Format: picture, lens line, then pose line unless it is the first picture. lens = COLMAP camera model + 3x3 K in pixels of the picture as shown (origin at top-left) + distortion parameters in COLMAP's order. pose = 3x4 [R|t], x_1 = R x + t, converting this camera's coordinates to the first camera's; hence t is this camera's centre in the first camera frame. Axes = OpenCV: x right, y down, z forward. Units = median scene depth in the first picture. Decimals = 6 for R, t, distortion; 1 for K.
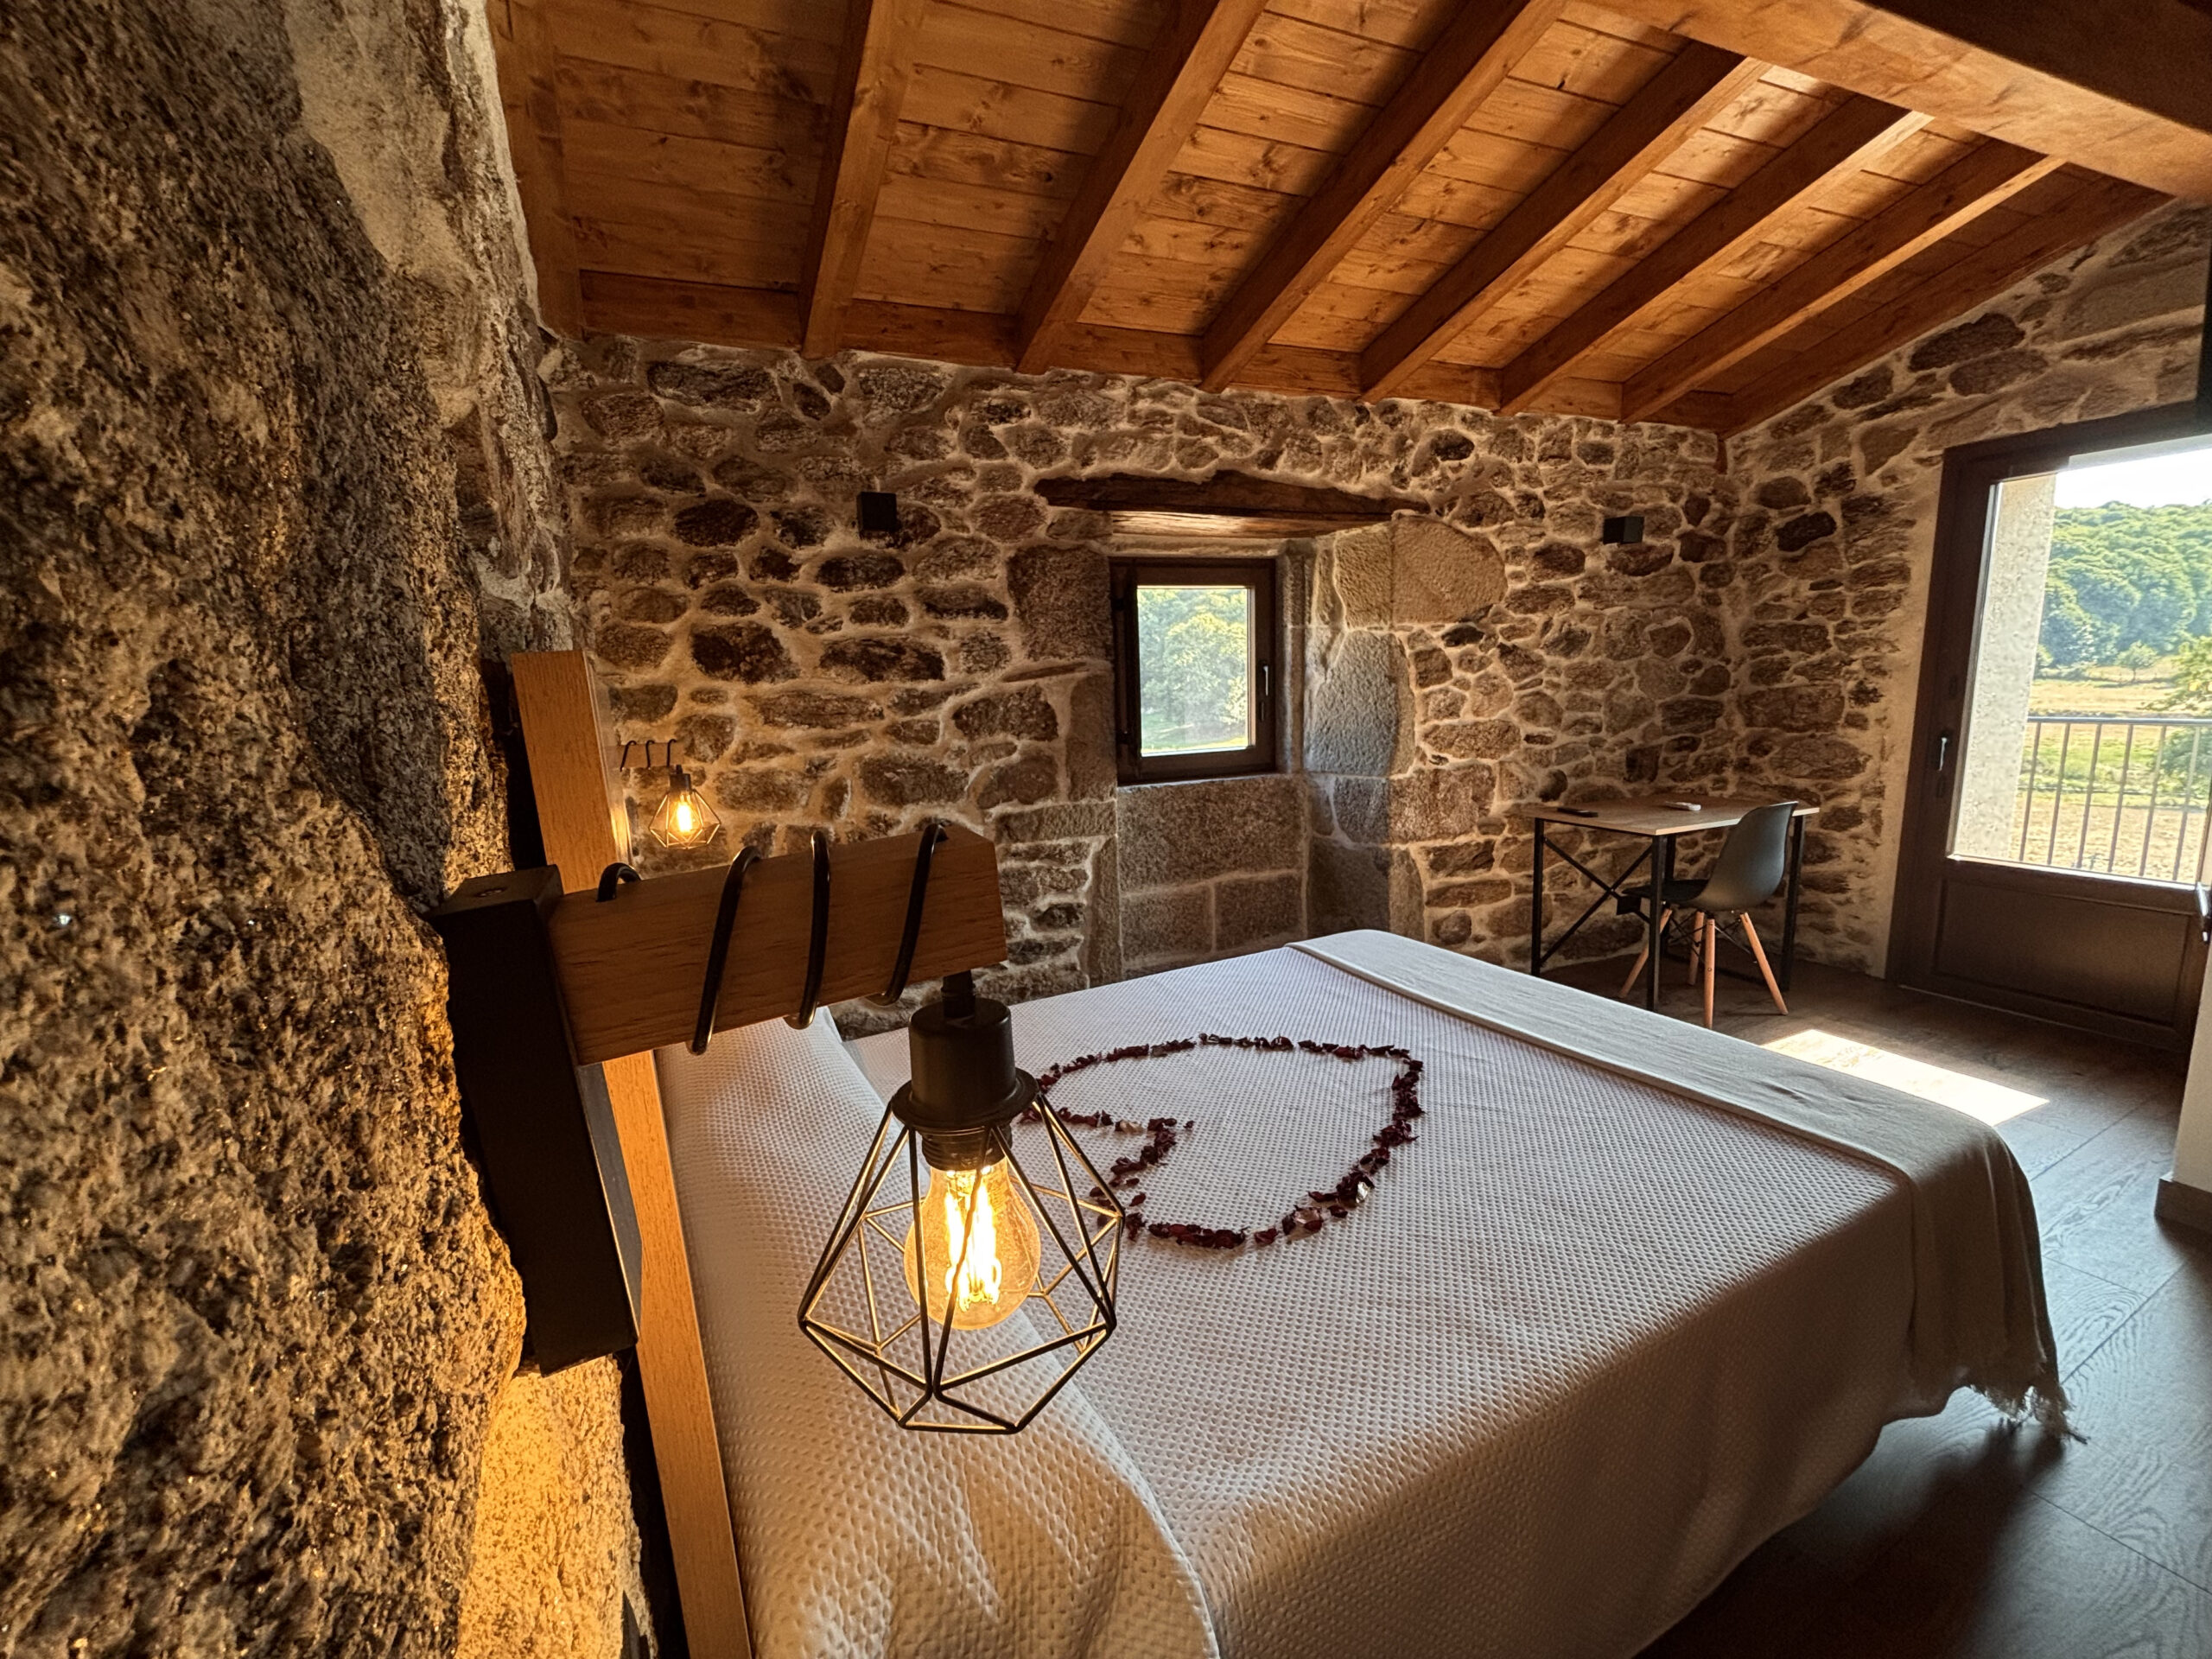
lens RADIAL K [[894.6, 0, 1098.9], [0, 894.6, 834.8], [0, 0, 1]] dist [-0.002753, 0.000978]
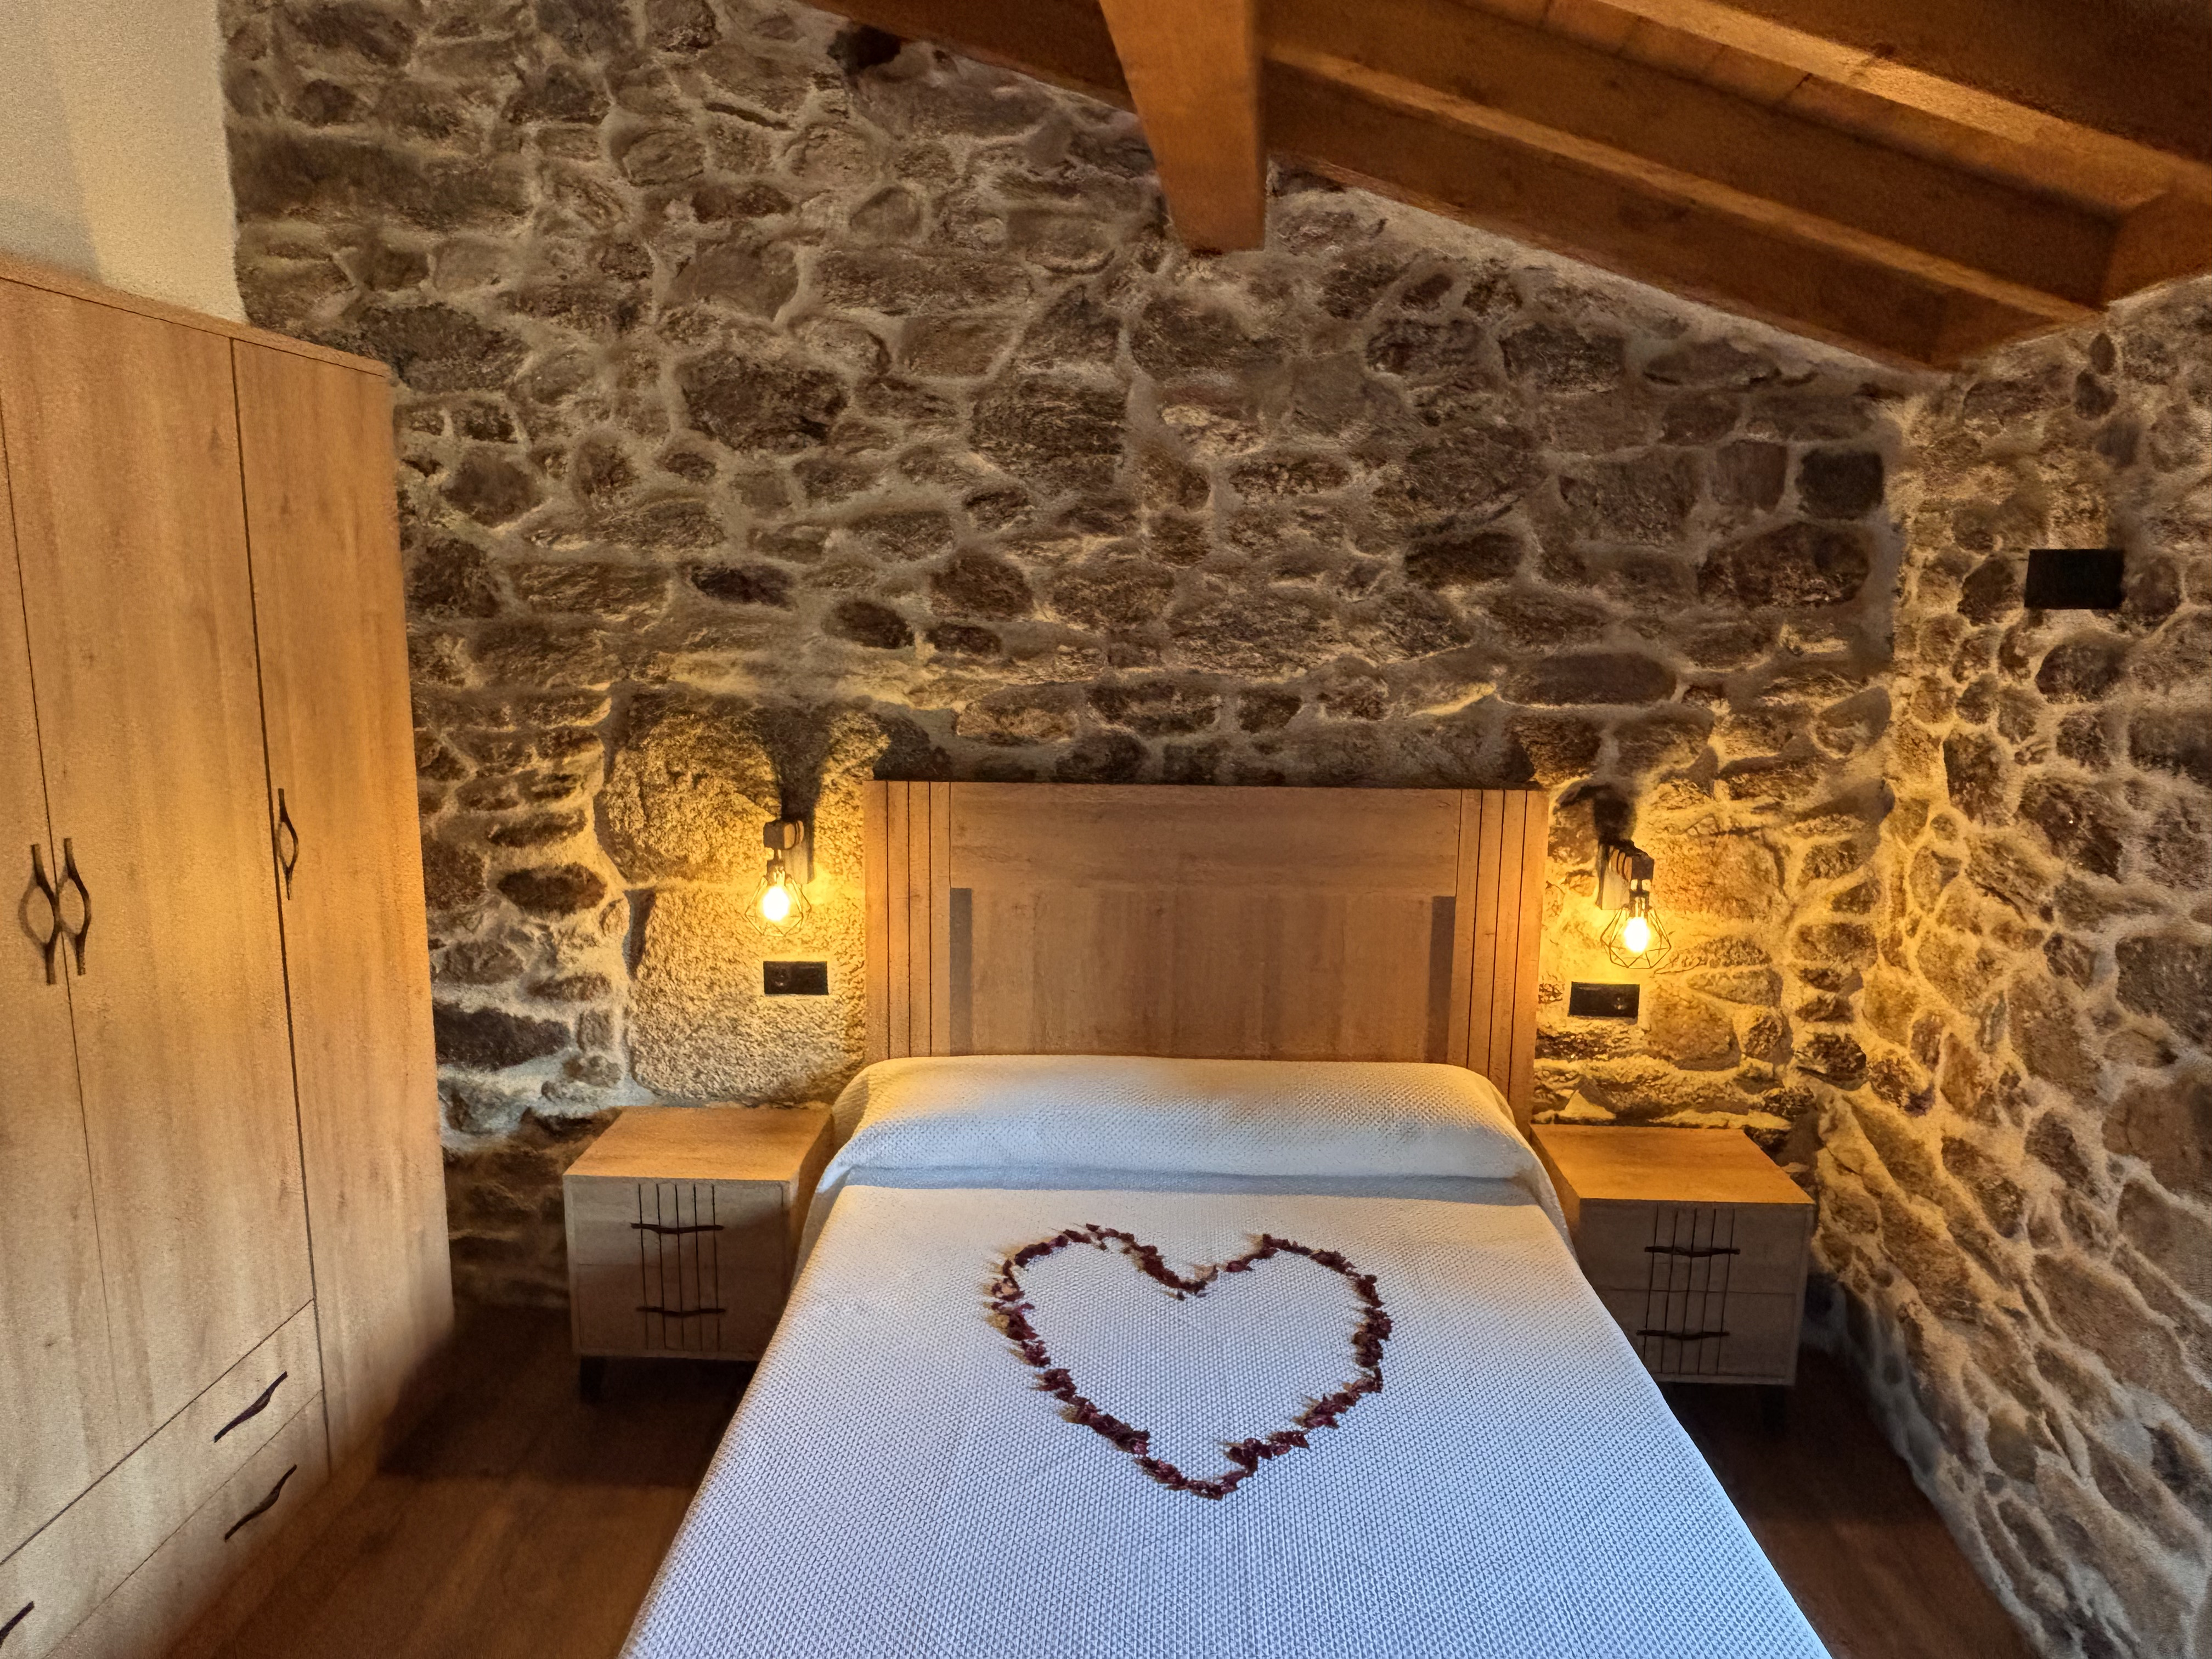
lens RADIAL K [[1409.4, 0, 1097.2], [0, 1409.4, 819.4], [0, 0, 1]] dist [0.002885, -0.004823]
pose [[-0.487650, 0.177107, -0.854886, 0.653473], [-0.142660, 0.949881, 0.278164, -0.284916], [0.861304, 0.257604, -0.437944, 0.682293]]
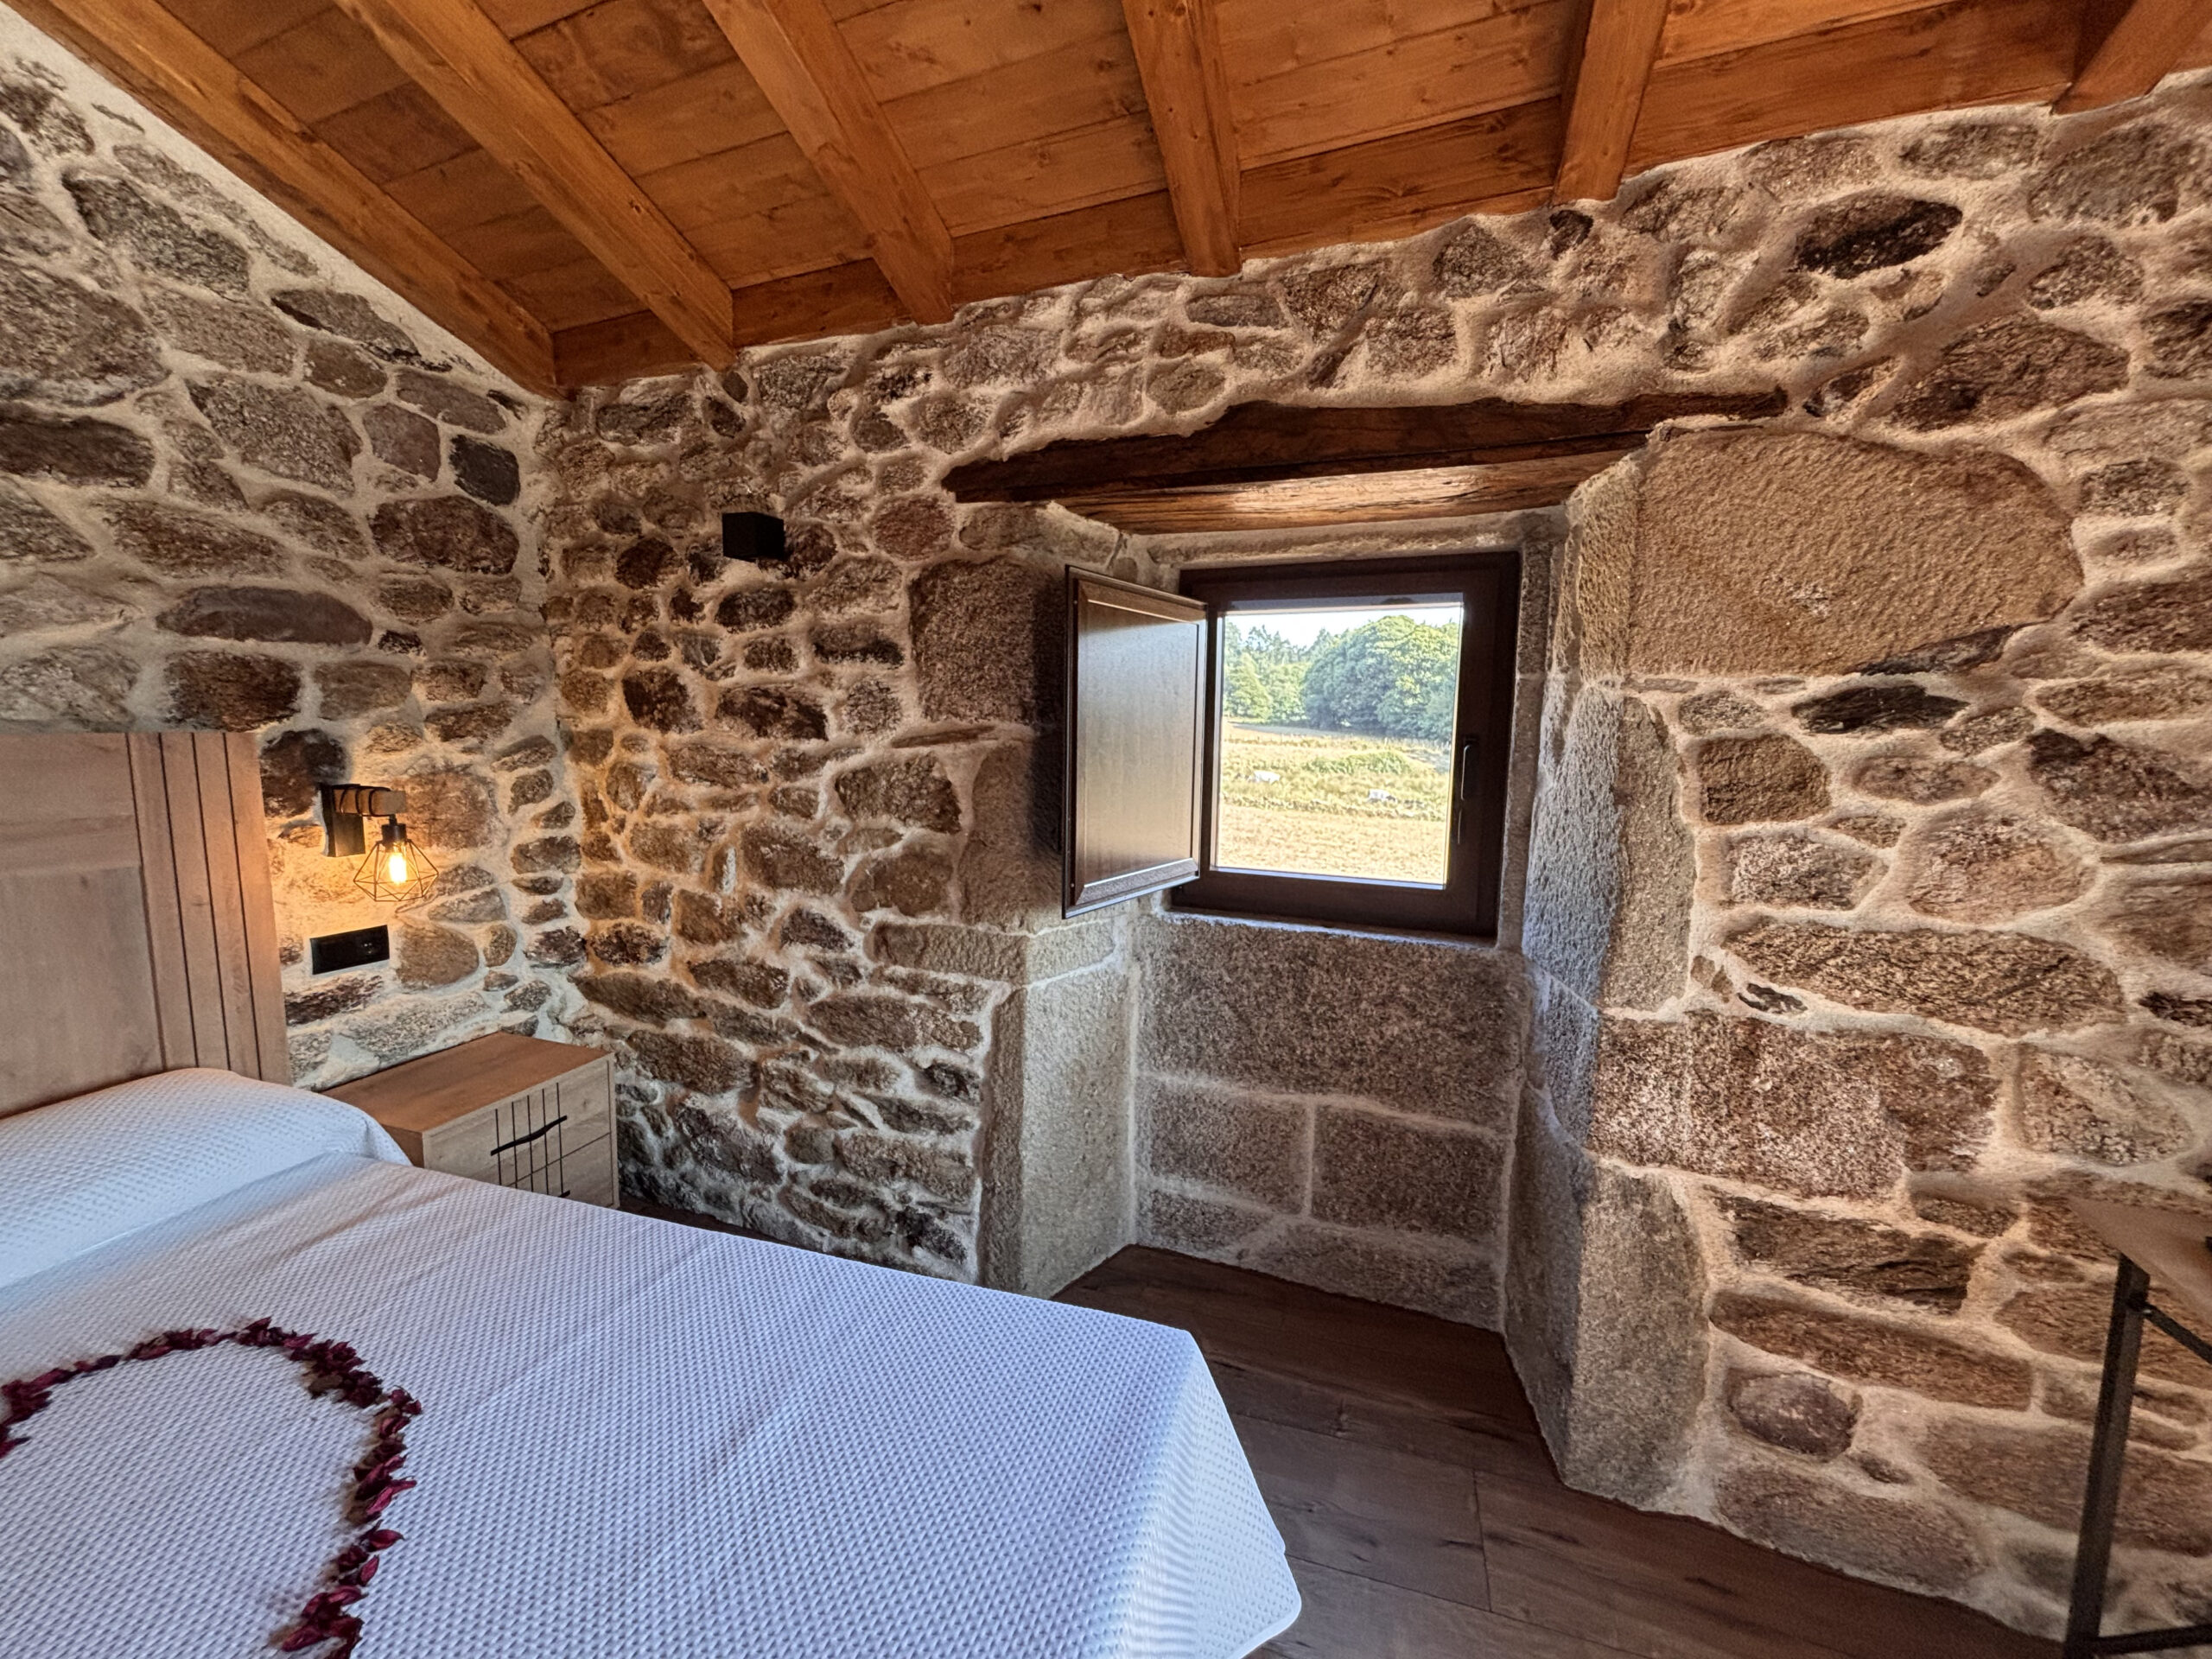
lens RADIAL K [[894.6, 0, 1097.9], [0, 894.6, 831.1], [0, 0, 1]] dist [-0.002753, 0.000978]
pose [[0.712571, 0.132129, -0.689046, 0.446006], [-0.162370, 0.986501, 0.021254, -0.122446], [0.682553, 0.096736, 0.724406, 0.490271]]
